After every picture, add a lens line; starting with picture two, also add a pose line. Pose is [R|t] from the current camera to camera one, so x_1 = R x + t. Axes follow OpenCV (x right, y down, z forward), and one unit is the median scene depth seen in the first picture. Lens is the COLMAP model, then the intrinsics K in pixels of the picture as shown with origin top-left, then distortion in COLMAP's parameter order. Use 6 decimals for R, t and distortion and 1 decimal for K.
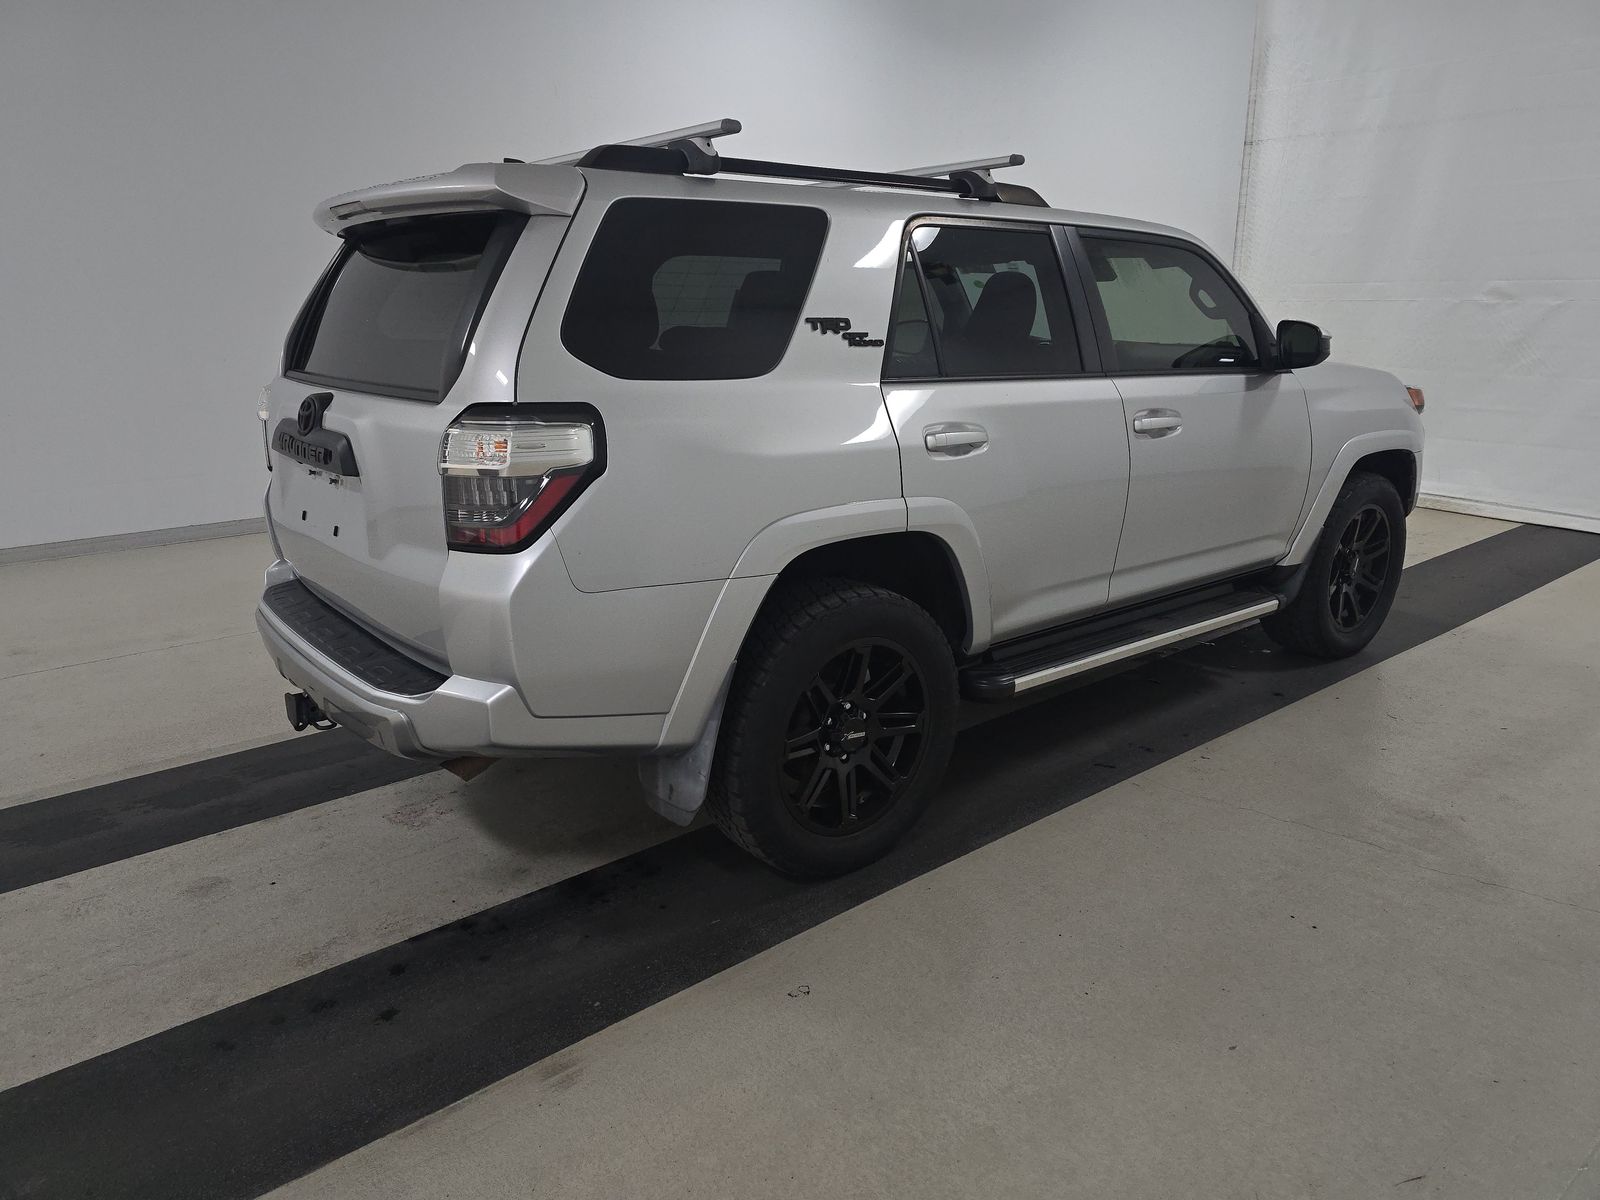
lens RADIAL K [[1065.2, 0, 798.3], [0, 1065.2, 658.9], [0, 0, 1]] dist [0.004068, 0.000816]
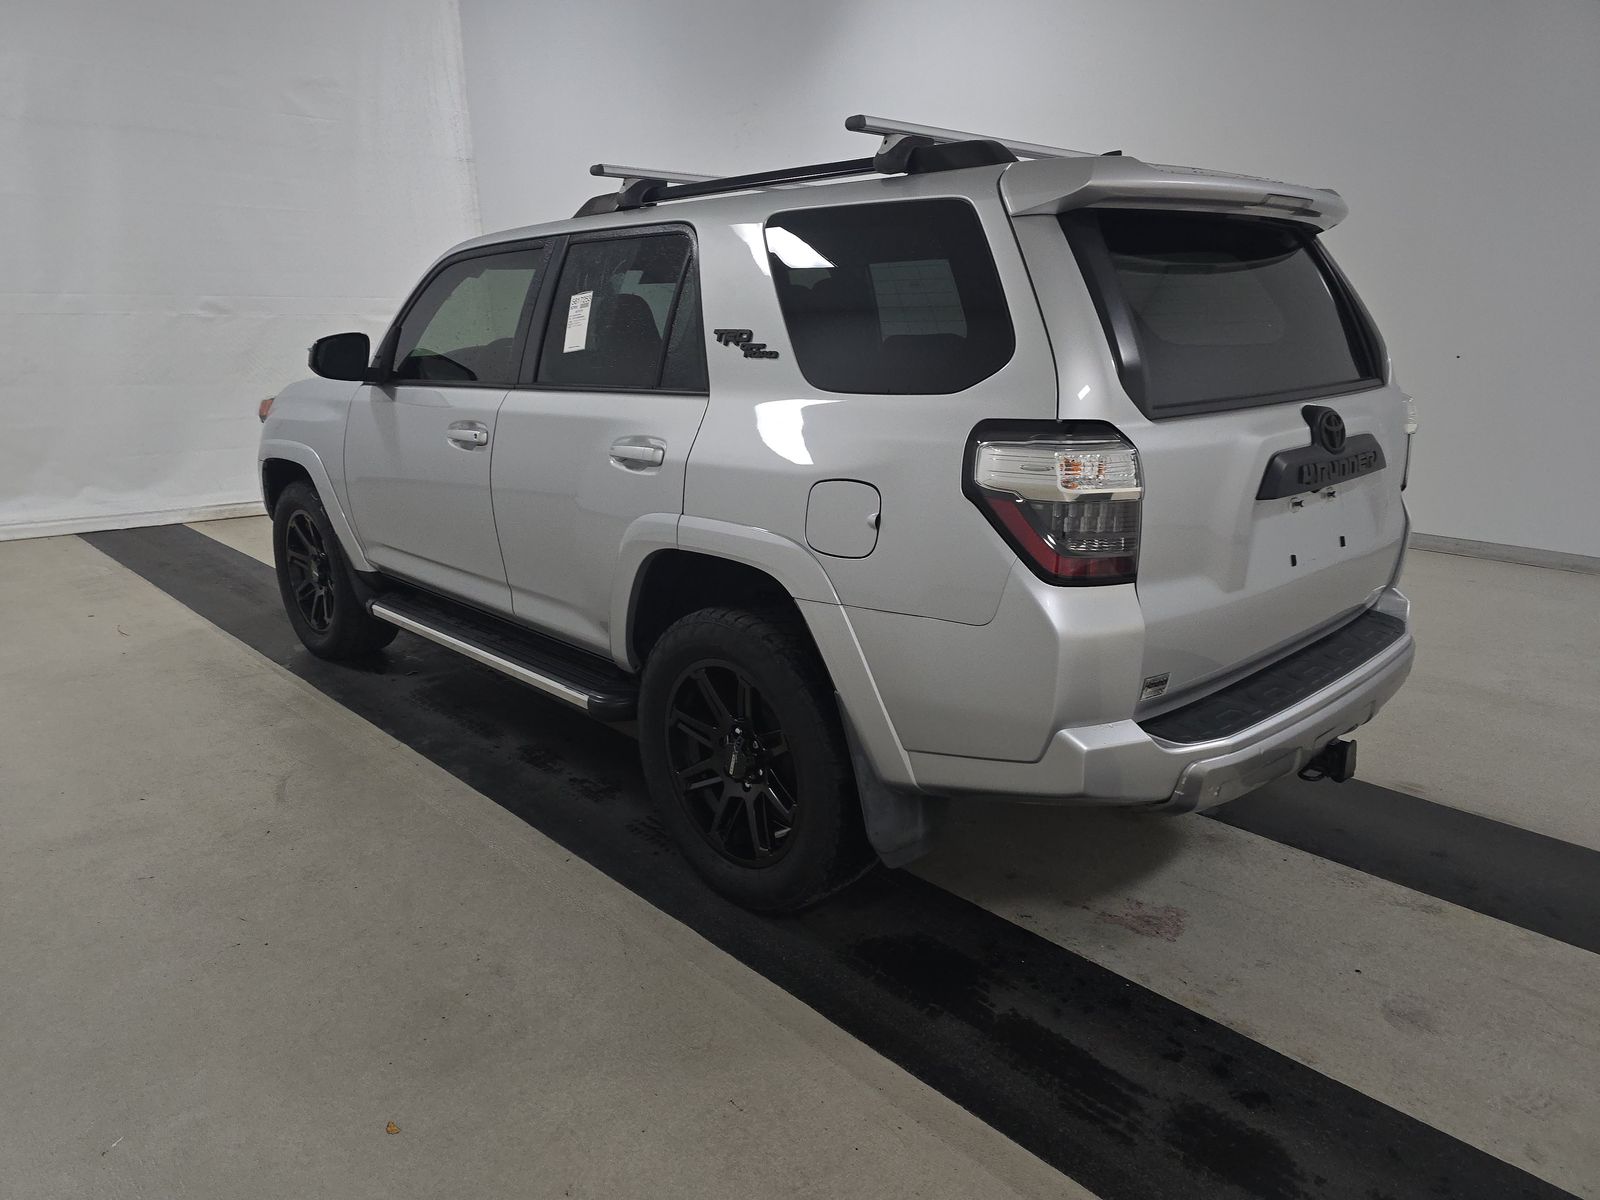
lens RADIAL K [[1063.9, 0, 841.3], [0, 1063.9, 601.8], [0, 0, 1]] dist [-0.002410, -0.001695]
pose [[-0.102954, -0.249747, 0.962822, -1.092230], [0.307958, 0.912403, 0.269599, -0.384409], [-0.945813, 0.324265, -0.017024, 1.191647]]
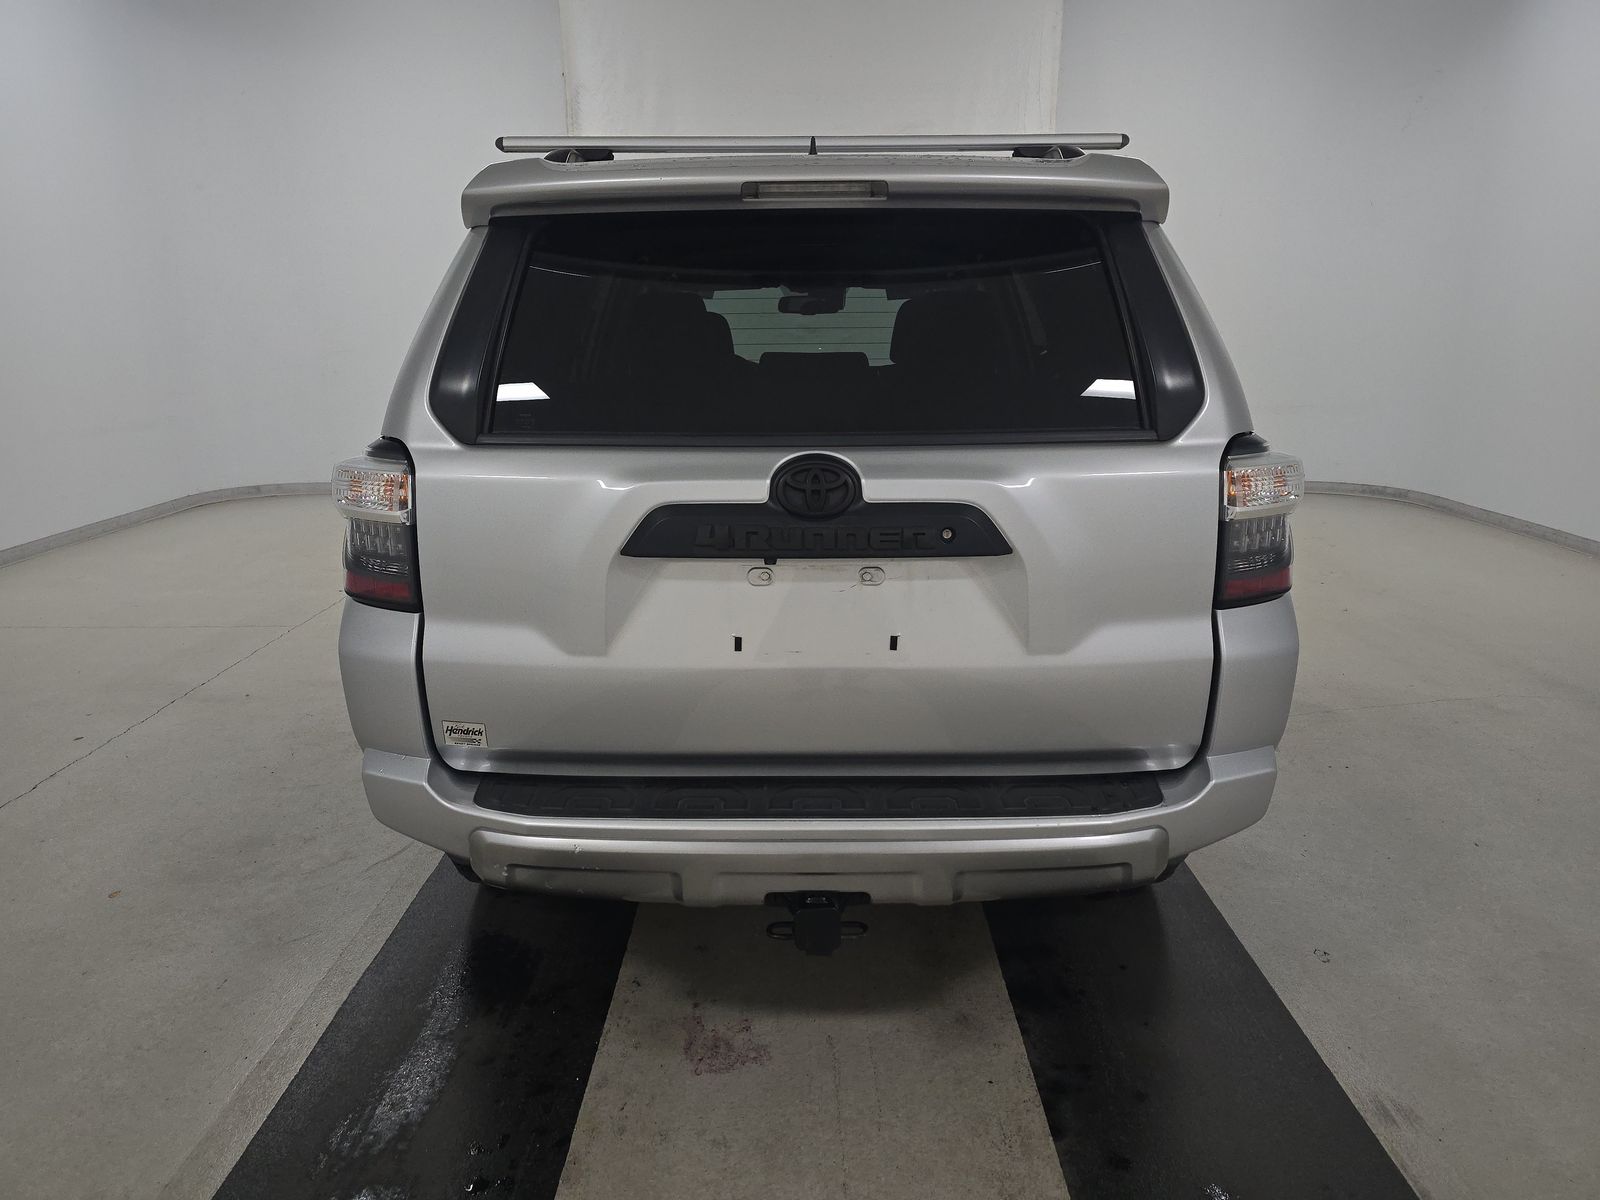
lens RADIAL K [[1063.9, 0, 841.3], [0, 1063.9, 601.8], [0, 0, 1]] dist [-0.002410, -0.001695]
pose [[0.615414, -0.170862, 0.769462, -0.816484], [0.231937, 0.972256, 0.030391, -0.144336], [-0.753307, 0.159763, 0.637969, 0.464360]]
